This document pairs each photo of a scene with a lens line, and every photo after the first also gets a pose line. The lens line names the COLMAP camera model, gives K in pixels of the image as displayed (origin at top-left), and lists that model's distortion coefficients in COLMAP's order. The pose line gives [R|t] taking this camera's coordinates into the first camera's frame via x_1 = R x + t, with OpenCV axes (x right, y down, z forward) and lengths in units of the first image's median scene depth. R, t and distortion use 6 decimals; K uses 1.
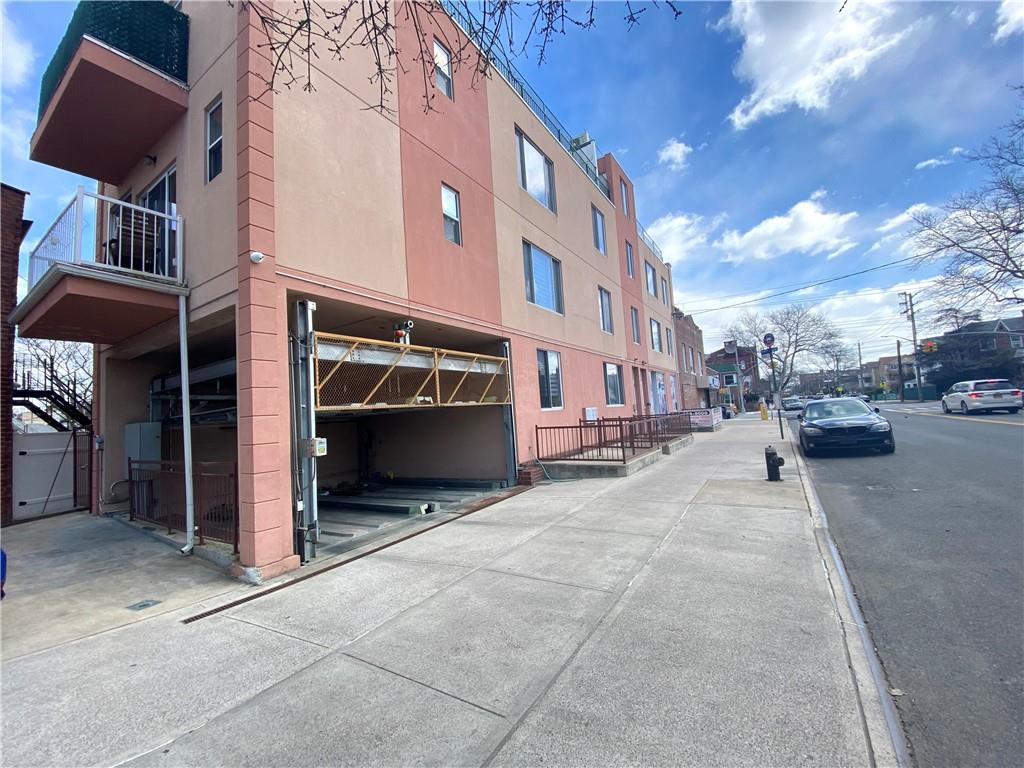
lens RADIAL K [[417.1, 0, 515.4], [0, 417.1, 383.3], [0, 0, 1]] dist [-0.001043, -0.003078]
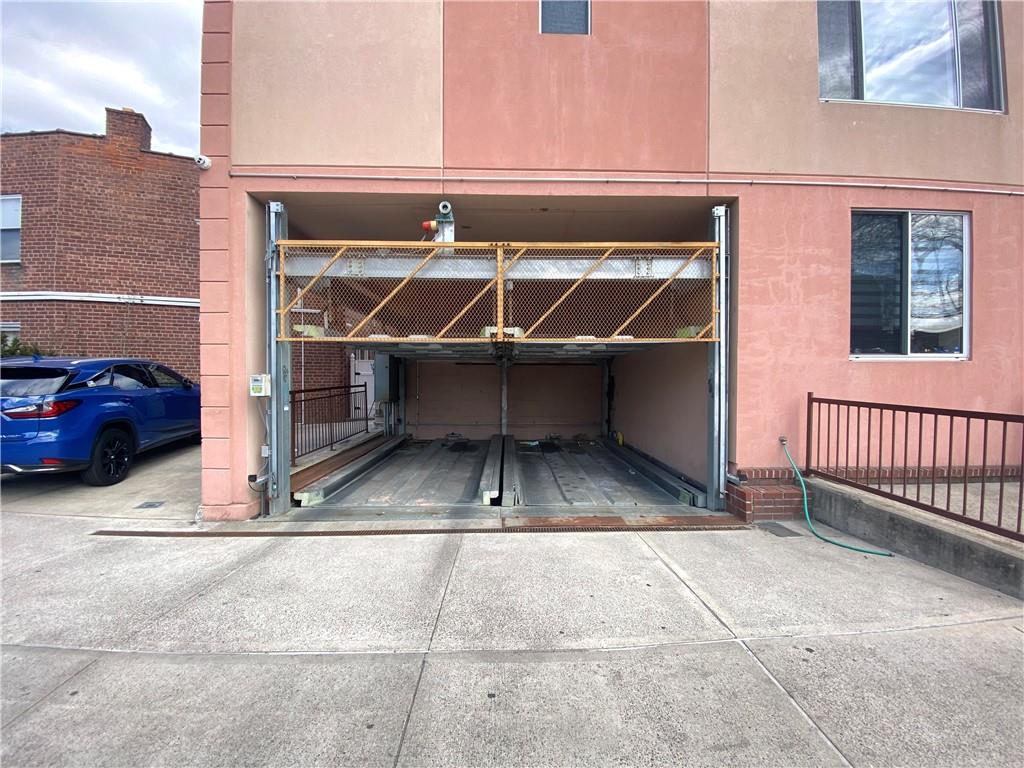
lens RADIAL K [[417.1, 0, 510.4], [0, 417.1, 384.7], [0, 0, 1]] dist [-0.001043, -0.003078]
pose [[0.544453, 0.091366, -0.833801, 0.332830], [0.021590, 0.992194, 0.122820, 0.044942], [0.838514, -0.084872, 0.538230, 0.698164]]
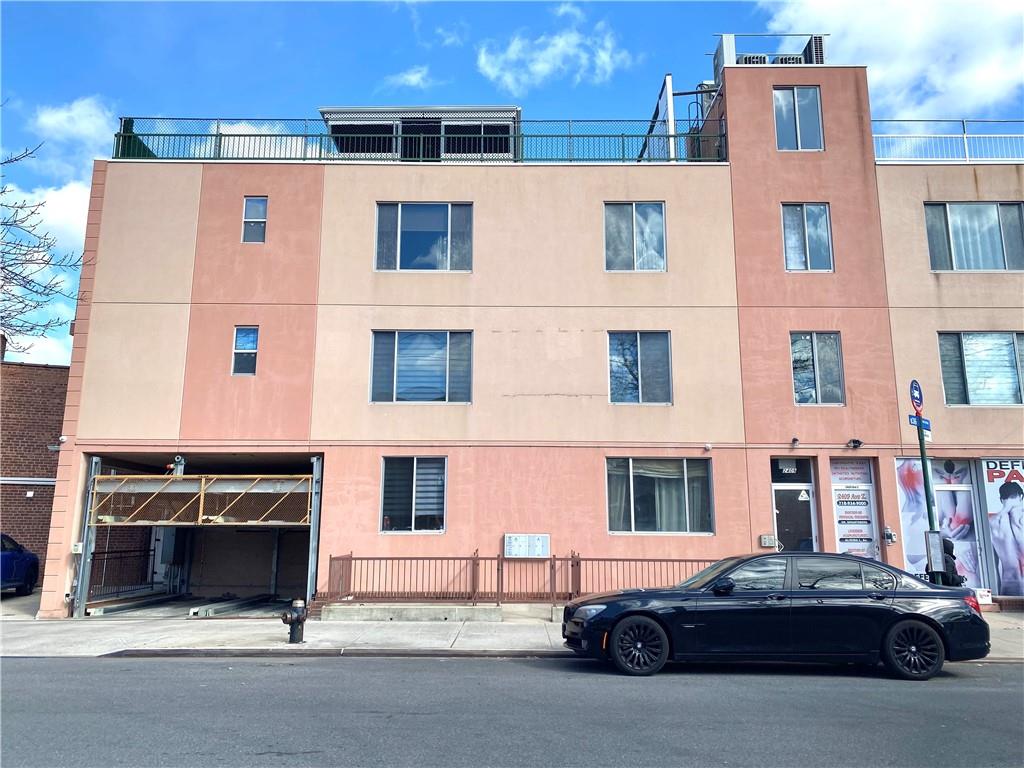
lens RADIAL K [[795.5, 0, 513.3], [0, 795.5, 385.5], [0, 0, 1]] dist [0.034446, -0.008433]
pose [[0.510695, -0.098640, -0.854085, 2.281492], [0.025280, 0.994690, -0.099763, -0.090699], [0.859390, 0.029357, 0.510477, 0.603772]]
